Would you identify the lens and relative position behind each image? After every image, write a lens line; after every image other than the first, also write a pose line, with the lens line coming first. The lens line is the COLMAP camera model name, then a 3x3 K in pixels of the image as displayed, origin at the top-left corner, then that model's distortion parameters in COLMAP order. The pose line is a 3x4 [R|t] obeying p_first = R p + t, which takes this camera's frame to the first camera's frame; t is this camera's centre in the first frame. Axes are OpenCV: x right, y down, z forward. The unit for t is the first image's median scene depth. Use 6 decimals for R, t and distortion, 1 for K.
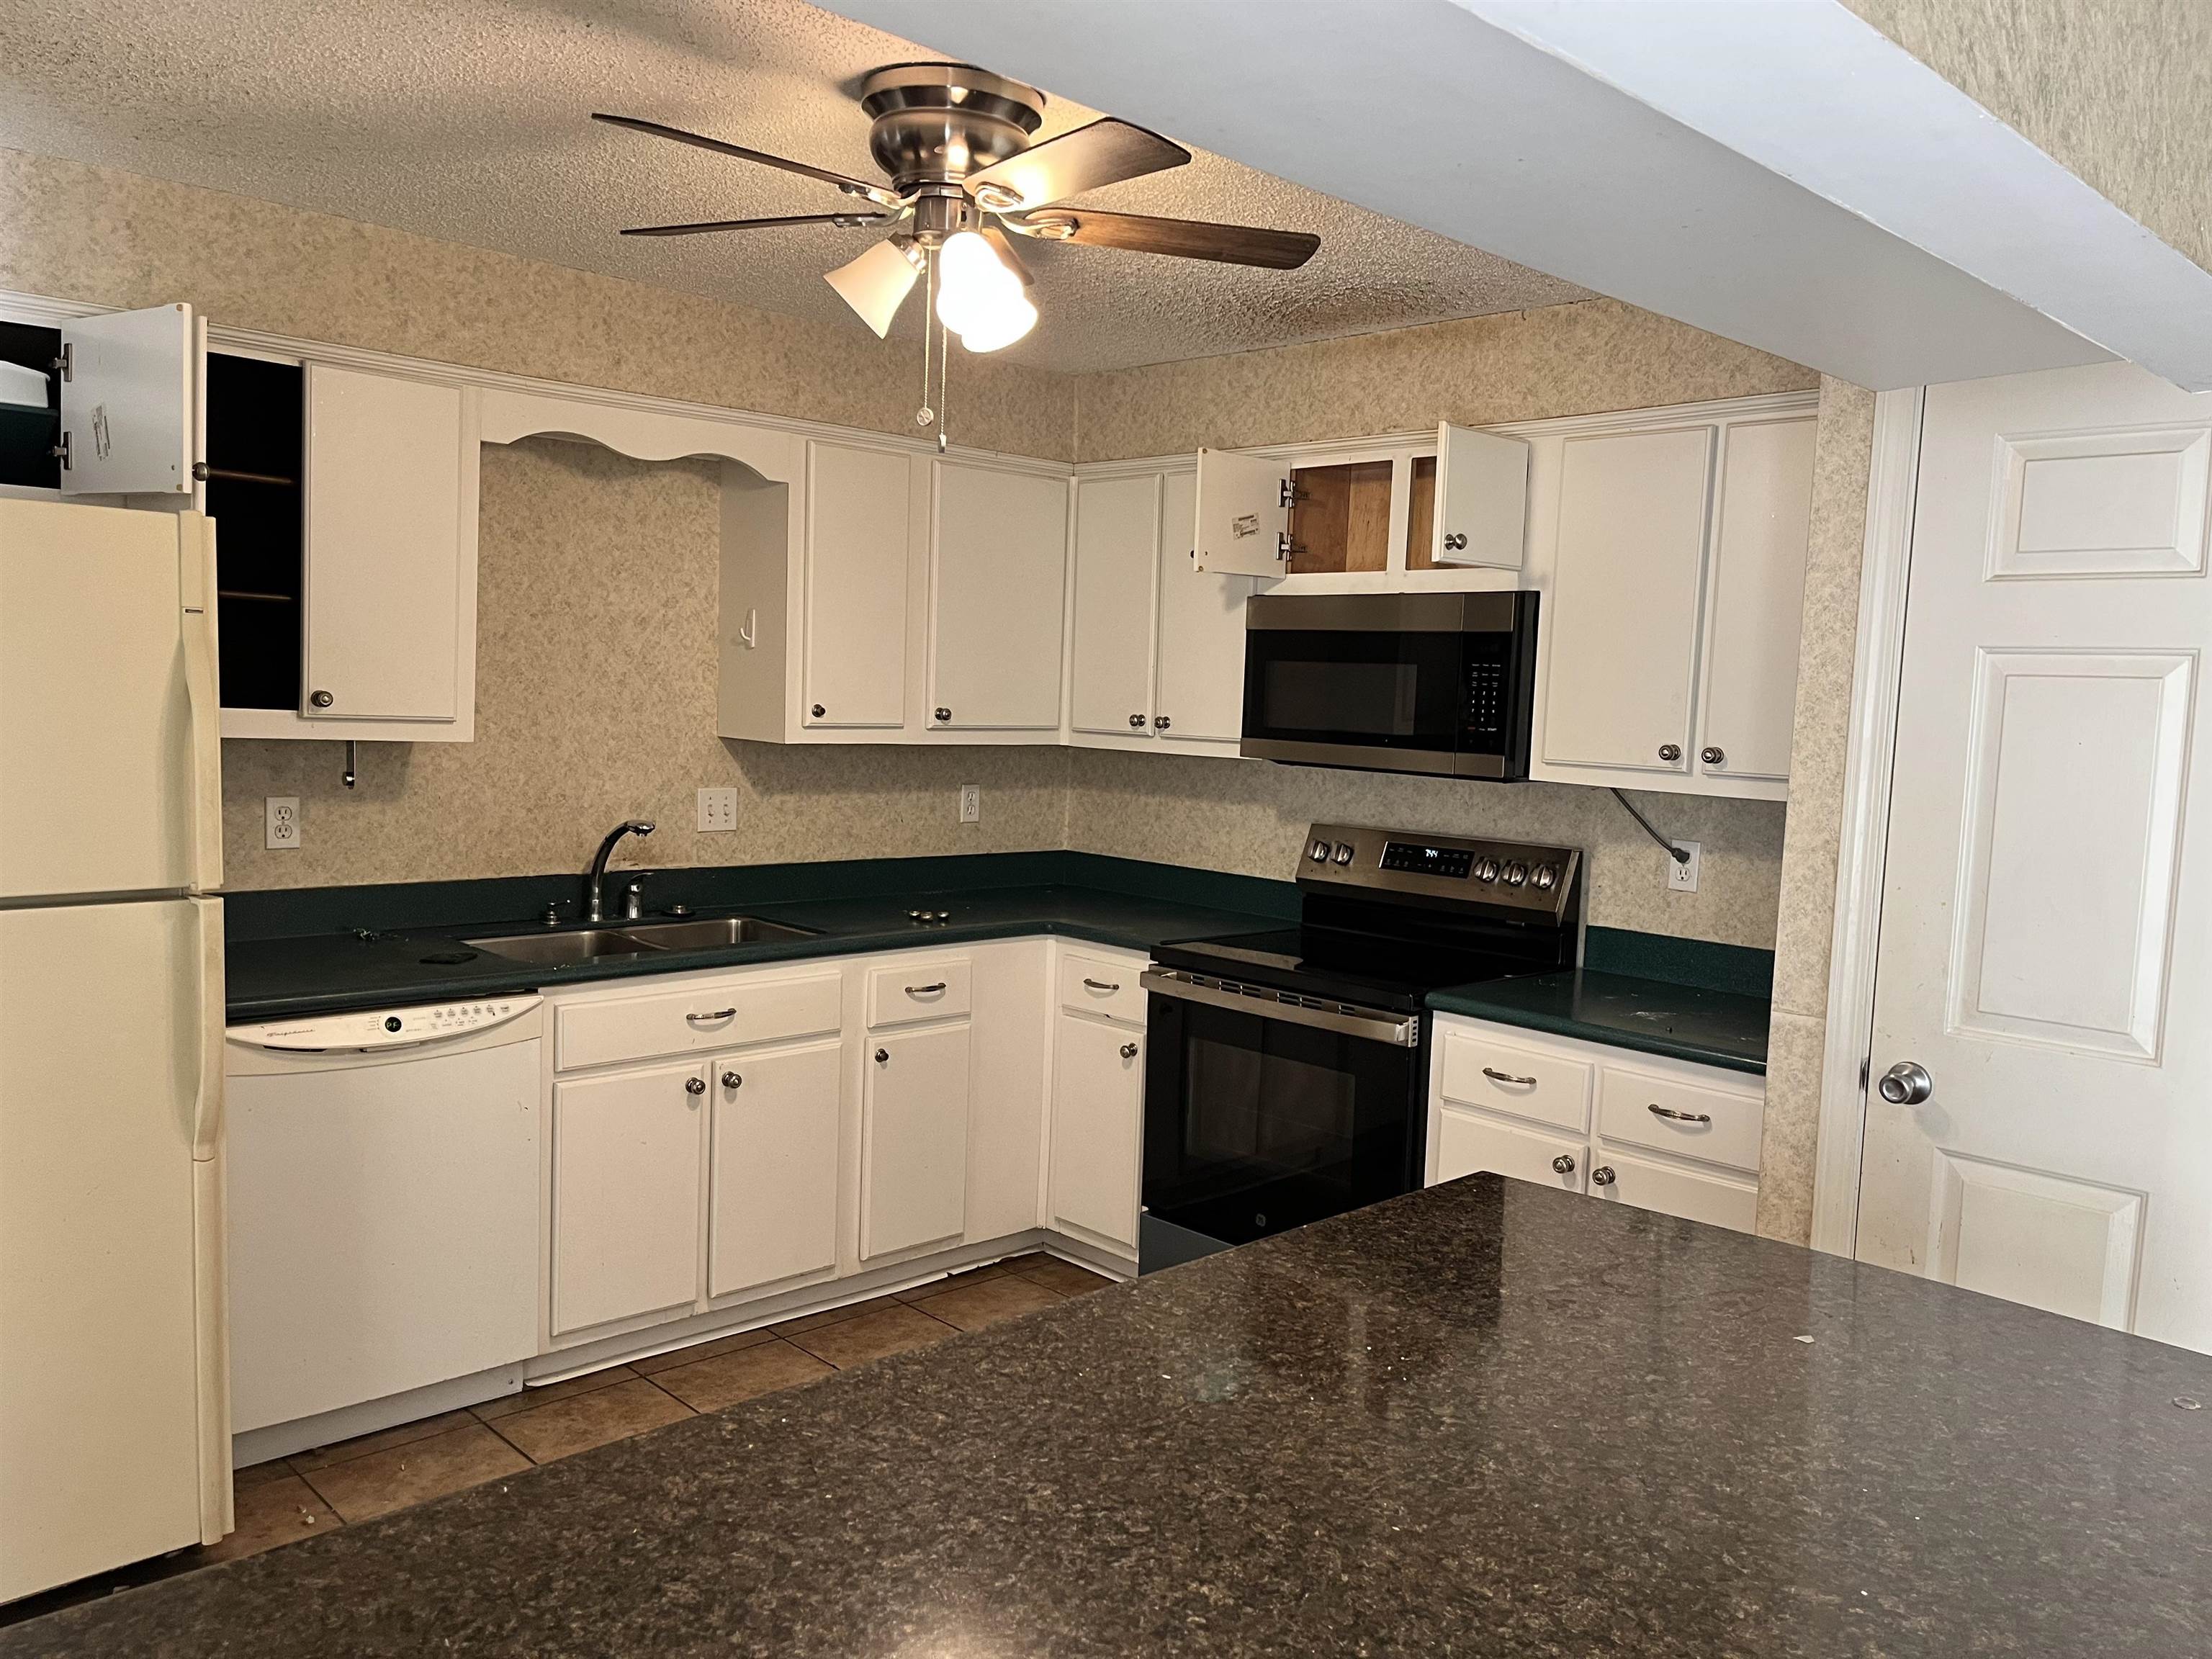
lens RADIAL K [[1685.8, 0, 1116.4], [0, 1685.8, 838.1], [0, 0, 1]] dist [0.074541, -0.098499]
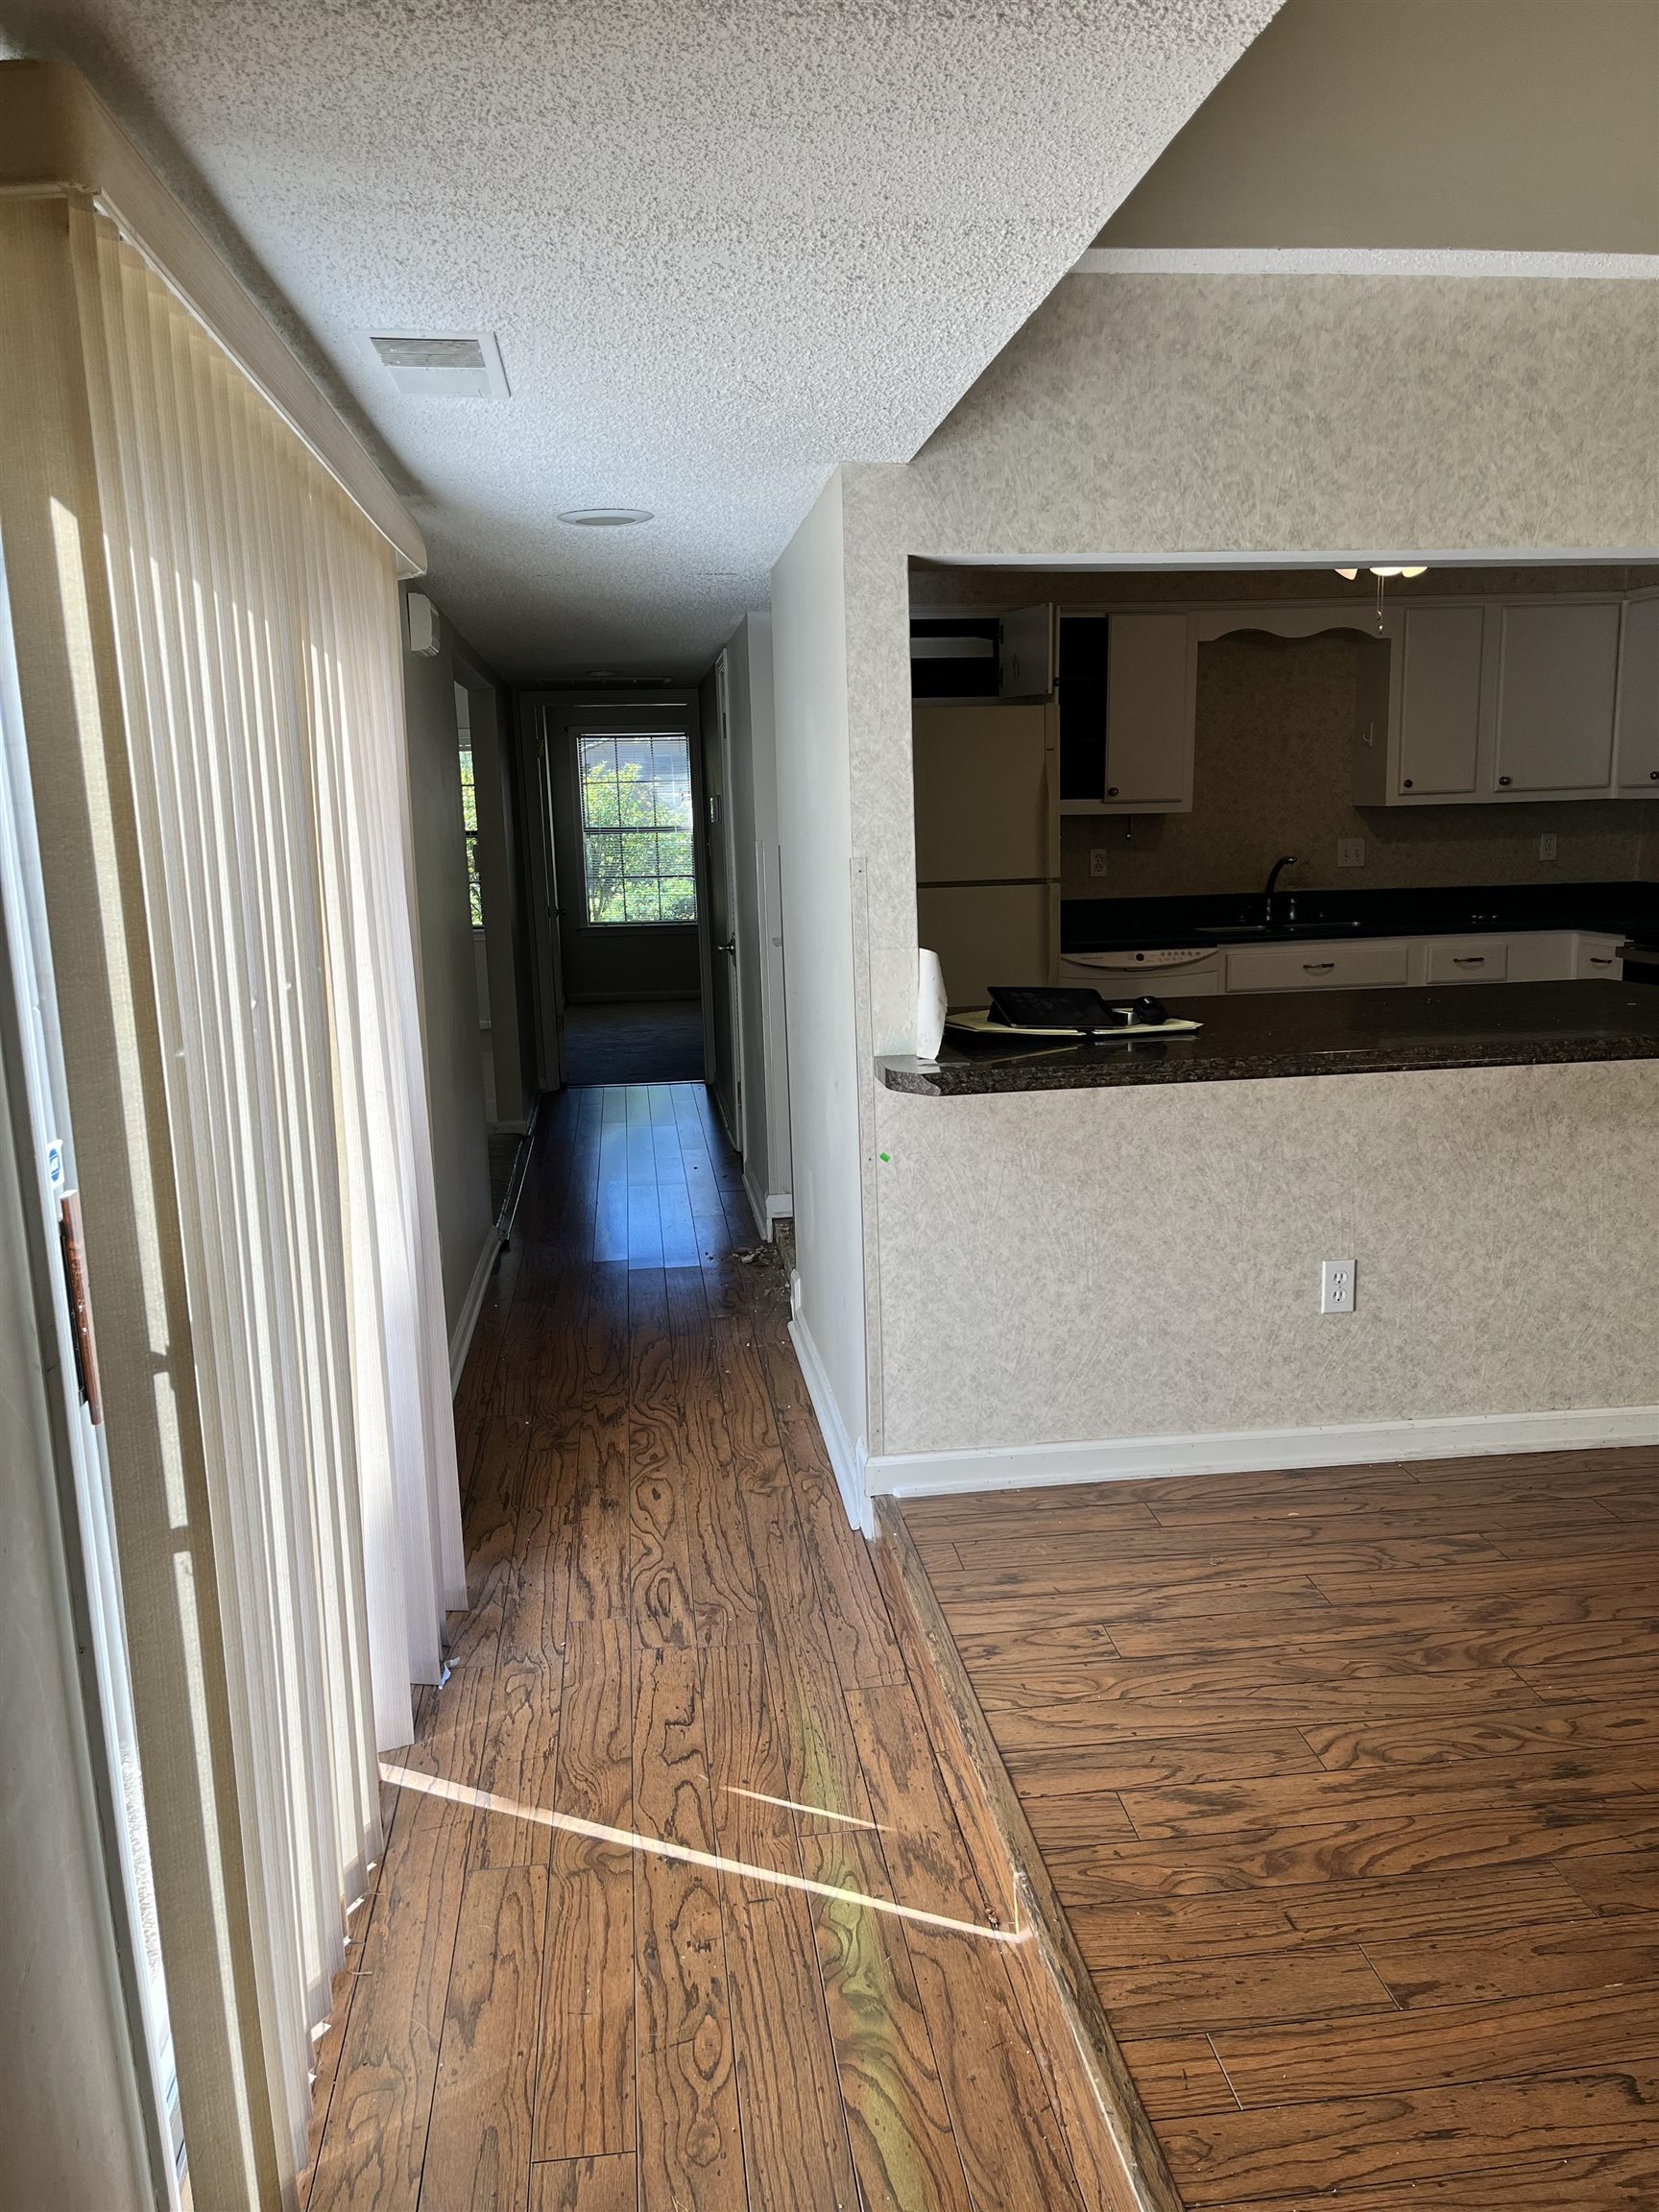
lens RADIAL K [[1685.8, 0, 826.7], [0, 1685.8, 1105.1], [0, 0, 1]] dist [0.074541, -0.098499]
pose [[0.794471, 0.049894, -0.605249, 0.268065], [0.001041, 0.996506, 0.083514, 0.065726], [0.607302, -0.066979, 0.791643, -0.435329]]
